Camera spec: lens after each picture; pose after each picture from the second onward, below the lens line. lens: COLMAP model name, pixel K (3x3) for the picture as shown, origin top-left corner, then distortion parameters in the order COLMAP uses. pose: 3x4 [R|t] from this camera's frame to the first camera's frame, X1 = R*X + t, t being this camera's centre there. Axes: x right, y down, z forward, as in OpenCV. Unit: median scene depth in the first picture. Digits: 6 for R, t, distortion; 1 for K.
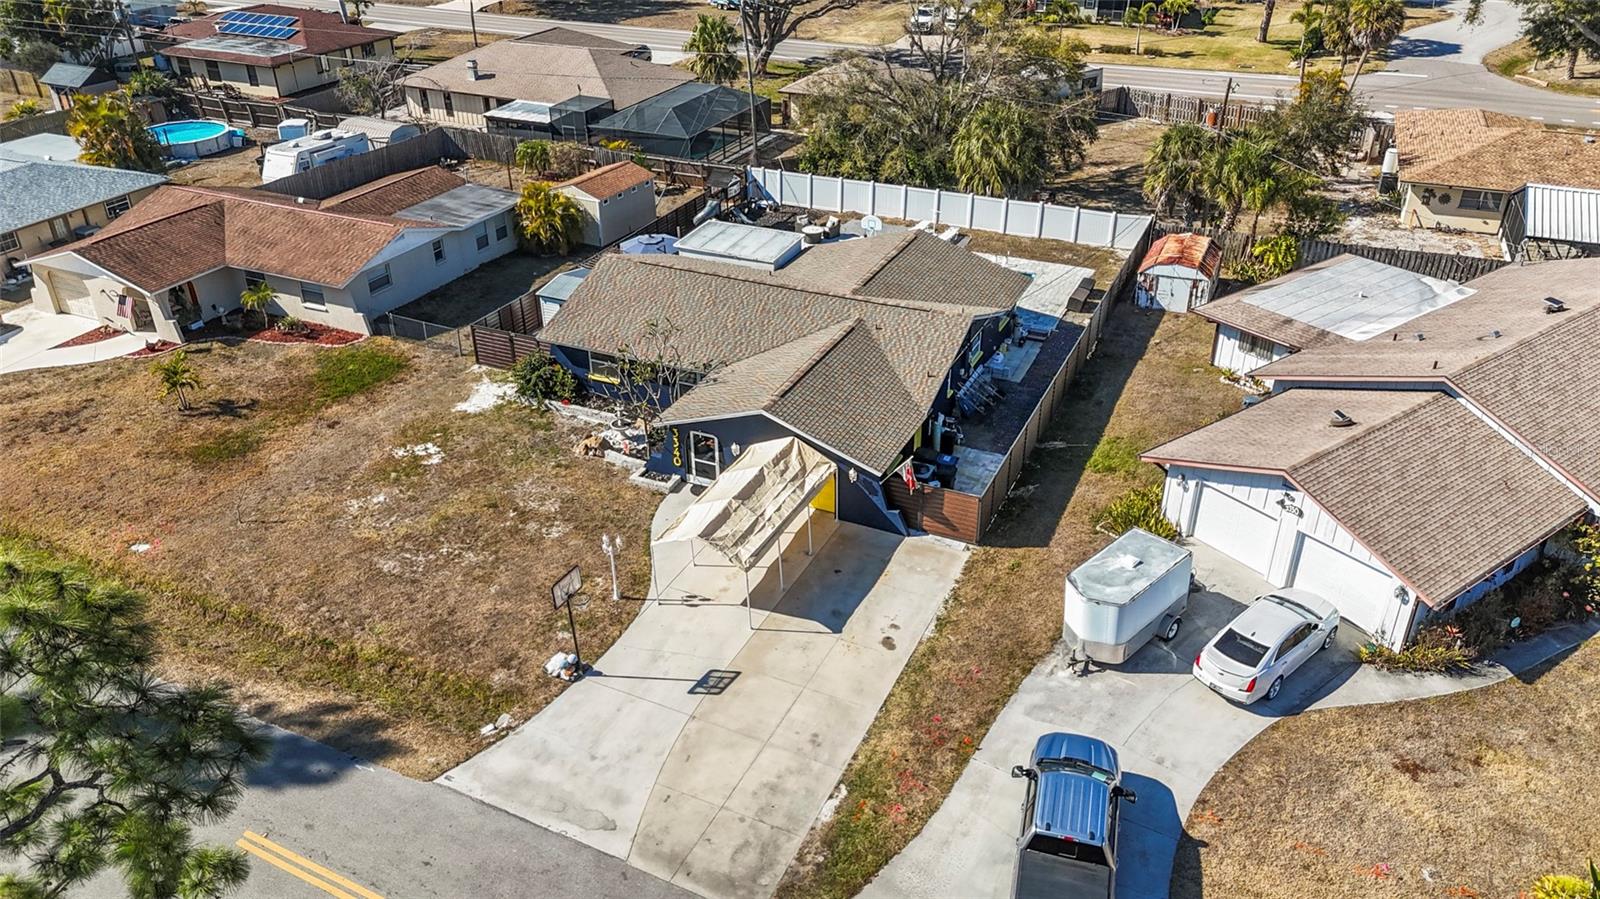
lens RADIAL K [[1174.7, 0, 800.0], [0, 1174.7, 449.5], [0, 0, 1]] dist [0.083287, -0.083539]
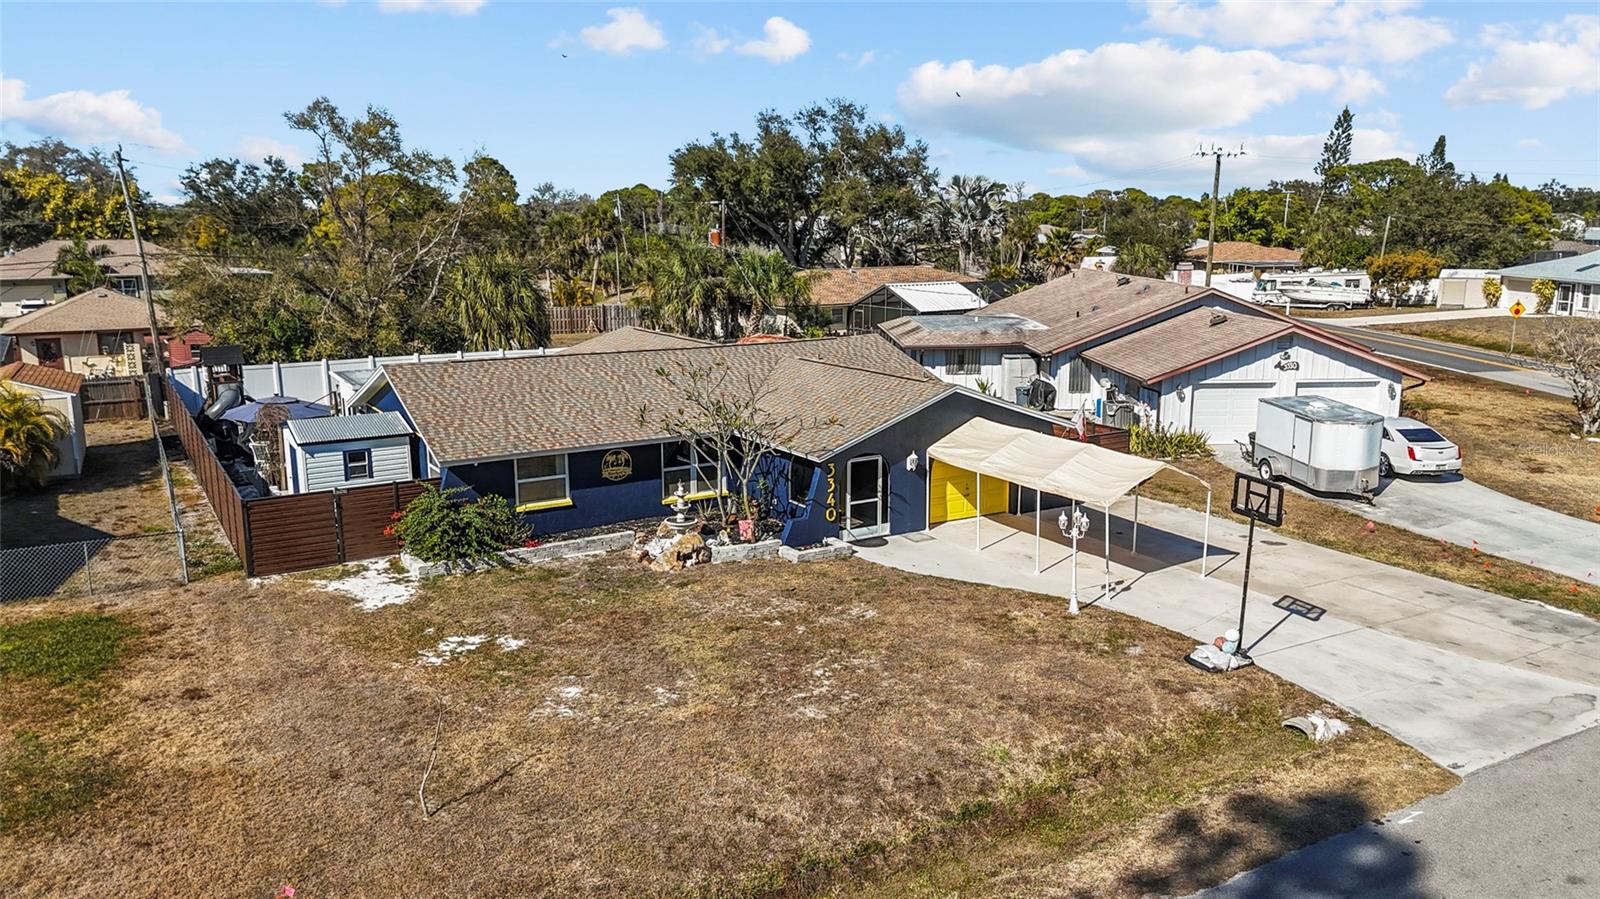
lens RADIAL K [[1174.7, 0, 800.0], [0, 1174.7, 449.5], [0, 0, 1]] dist [0.083287, -0.083539]
pose [[0.556486, -0.159417, 0.815420, -0.651555], [0.409859, 0.906370, -0.102511, 0.037318], [-0.722730, 0.391253, 0.569721, 0.565792]]
